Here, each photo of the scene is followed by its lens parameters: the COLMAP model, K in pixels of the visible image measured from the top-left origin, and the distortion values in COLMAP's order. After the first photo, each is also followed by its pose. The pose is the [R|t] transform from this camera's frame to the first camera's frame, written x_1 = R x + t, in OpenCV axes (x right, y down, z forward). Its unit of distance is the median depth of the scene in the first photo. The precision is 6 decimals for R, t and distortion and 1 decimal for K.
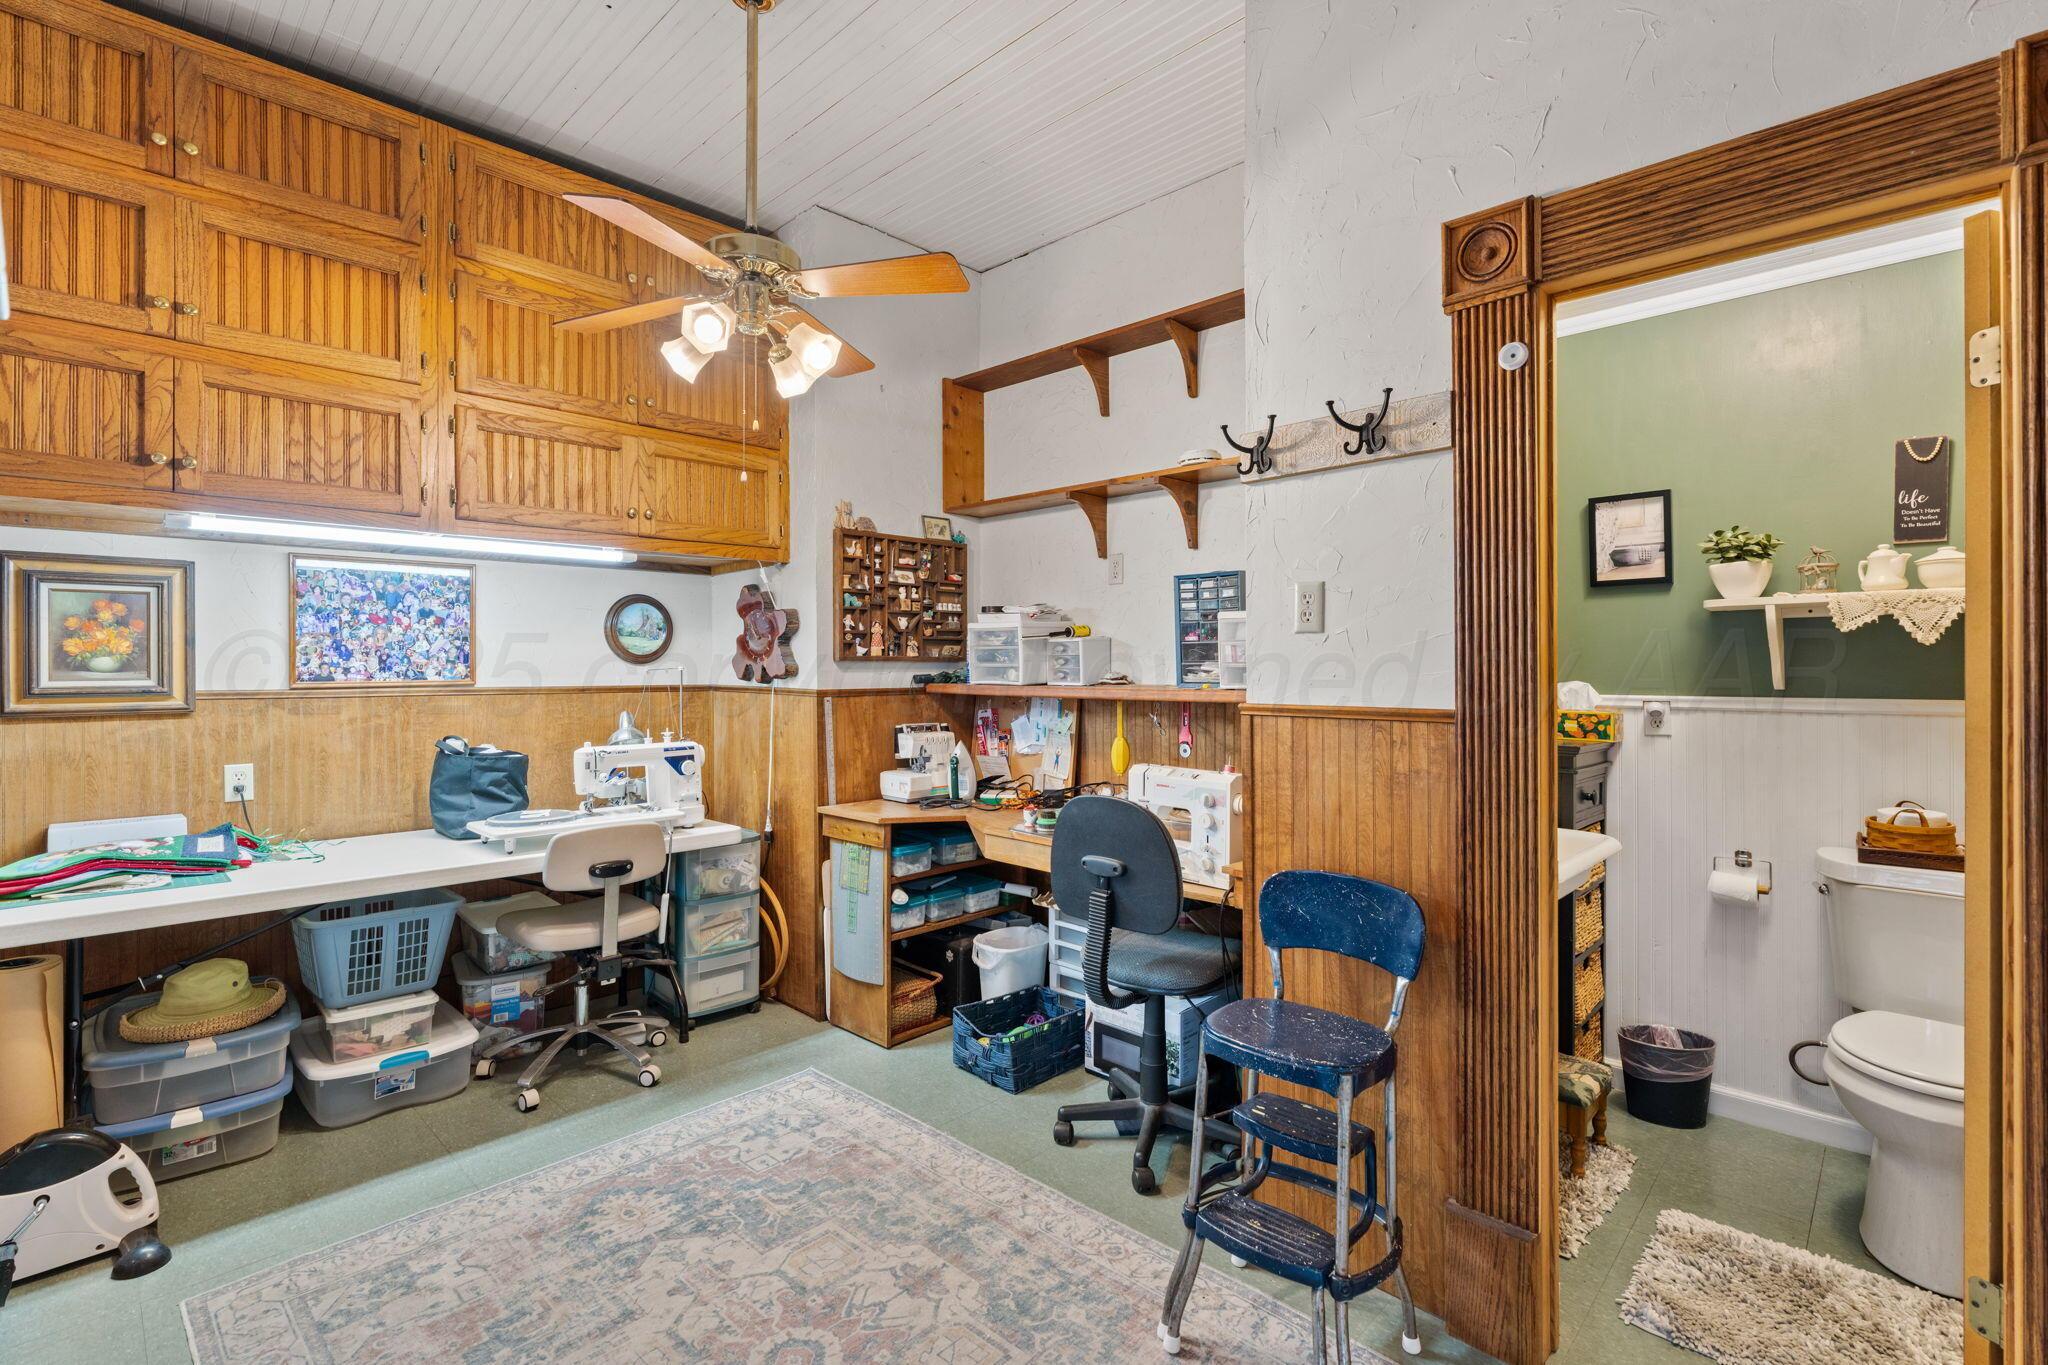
lens RADIAL K [[928.1, 0, 1024.8], [0, 928.1, 674.9], [0, 0, 1]] dist [-0.005810, 0.001426]
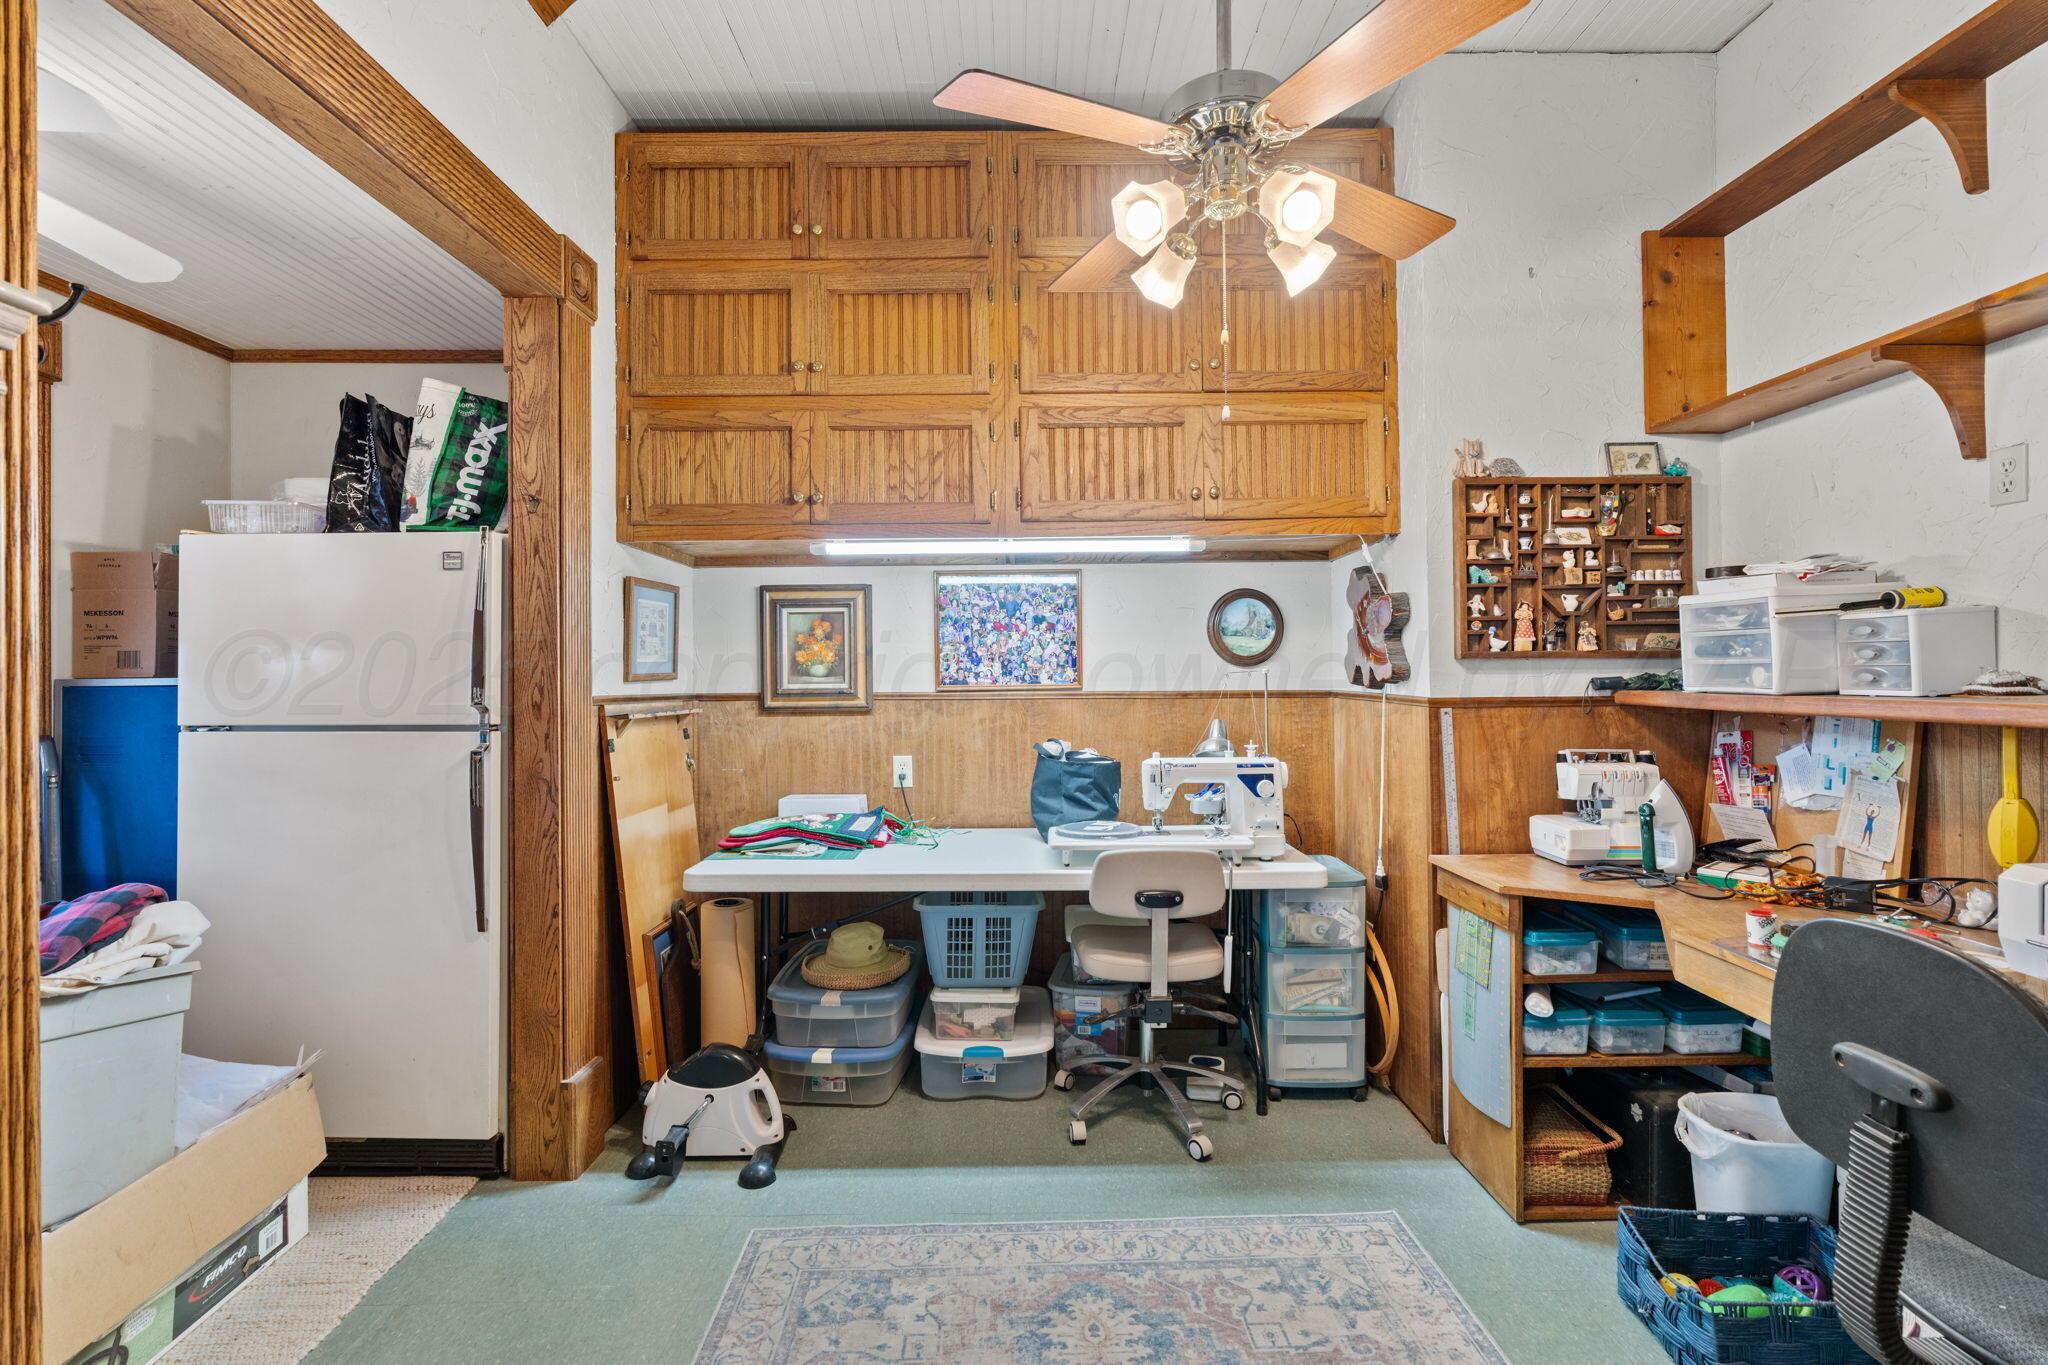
lens RADIAL K [[928.1, 0, 1023.7], [0, 928.1, 675.6], [0, 0, 1]] dist [-0.005810, 0.001426]
pose [[0.706421, -0.004367, -0.707779, 0.081464], [0.001187, 0.999987, -0.004986, 0.001537], [0.707791, 0.002682, 0.706417, 0.262884]]
